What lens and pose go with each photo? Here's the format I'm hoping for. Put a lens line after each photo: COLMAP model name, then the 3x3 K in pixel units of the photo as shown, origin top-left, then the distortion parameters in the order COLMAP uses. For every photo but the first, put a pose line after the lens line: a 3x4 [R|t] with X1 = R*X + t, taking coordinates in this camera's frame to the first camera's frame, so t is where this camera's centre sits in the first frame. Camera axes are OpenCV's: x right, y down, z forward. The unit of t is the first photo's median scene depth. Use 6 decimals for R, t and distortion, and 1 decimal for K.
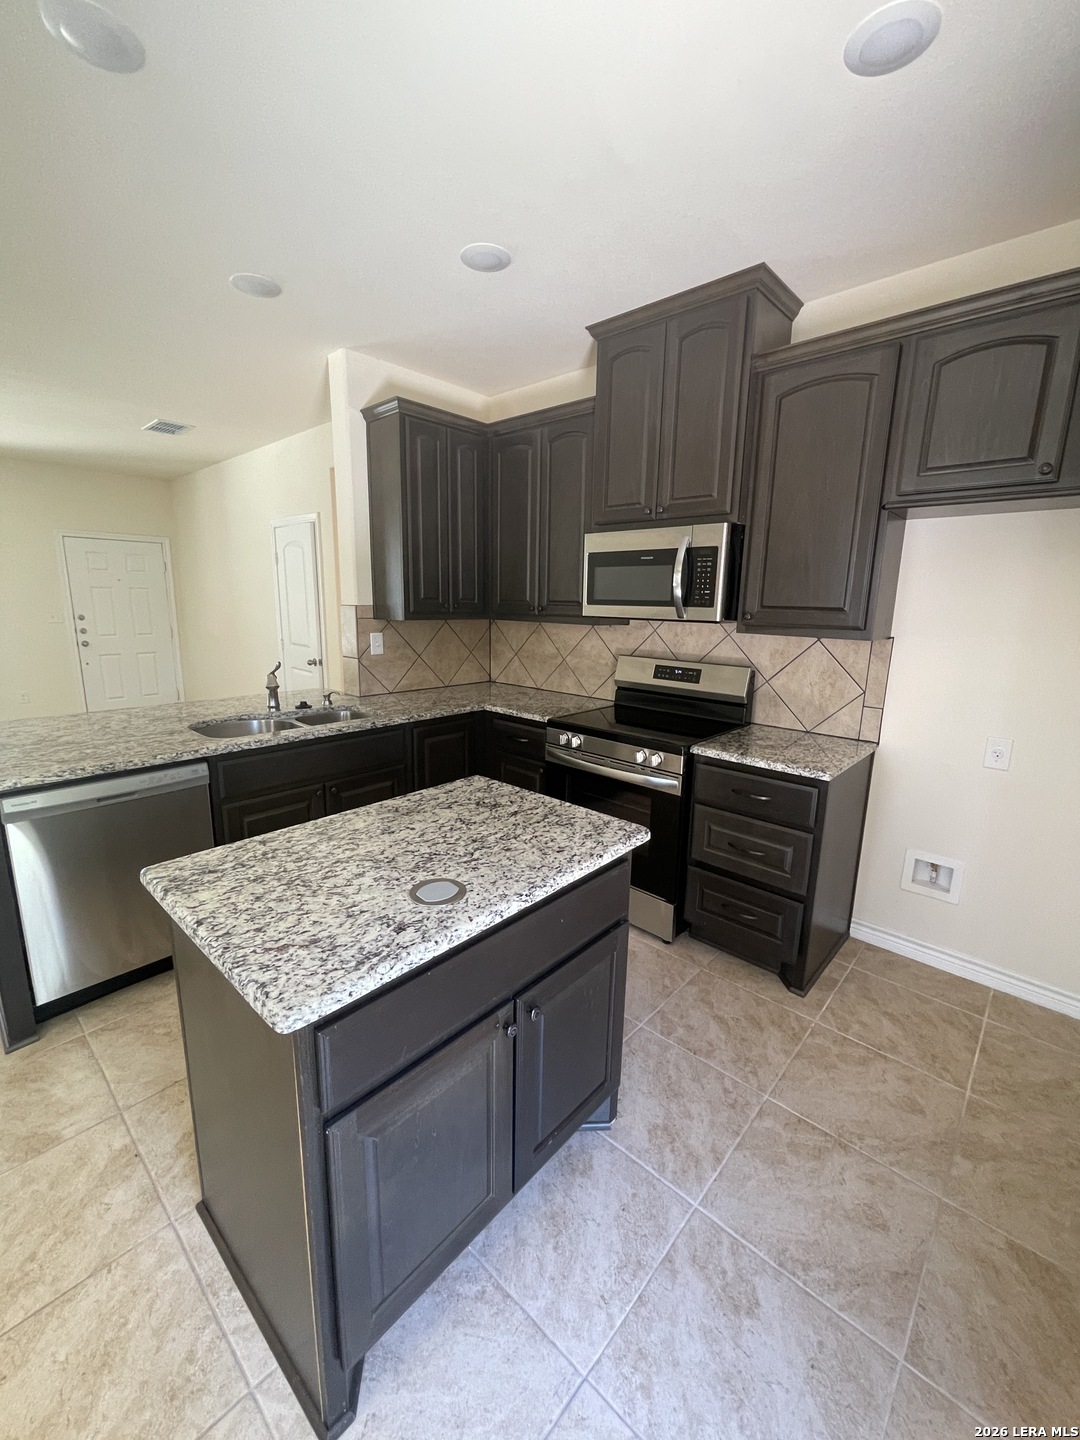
lens RADIAL K [[588.3, 0, 538.1], [0, 588.3, 711.1], [0, 0, 1]] dist [-0.005747, 0.000065]
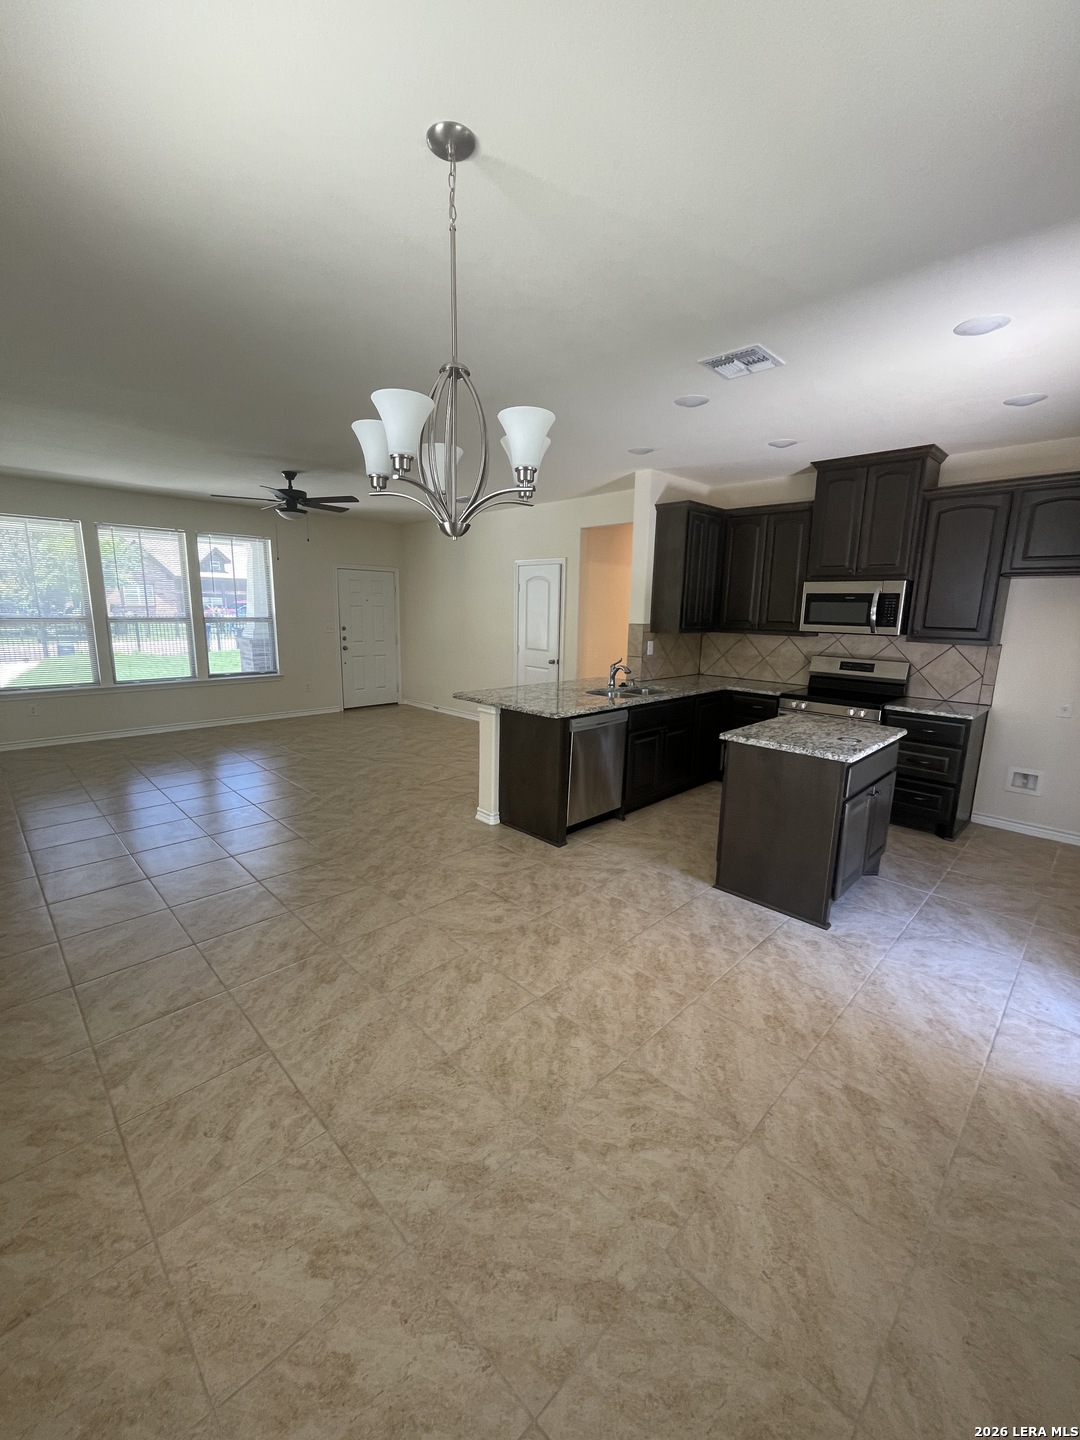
lens RADIAL K [[588.3, 0, 537.5], [0, 588.3, 712.3], [0, 0, 1]] dist [-0.005747, 0.000065]
pose [[0.998738, 0.008193, -0.049555, -0.650609], [-0.008749, 0.999901, -0.011001, 0.101916], [0.049460, 0.011421, 0.998711, -0.768320]]
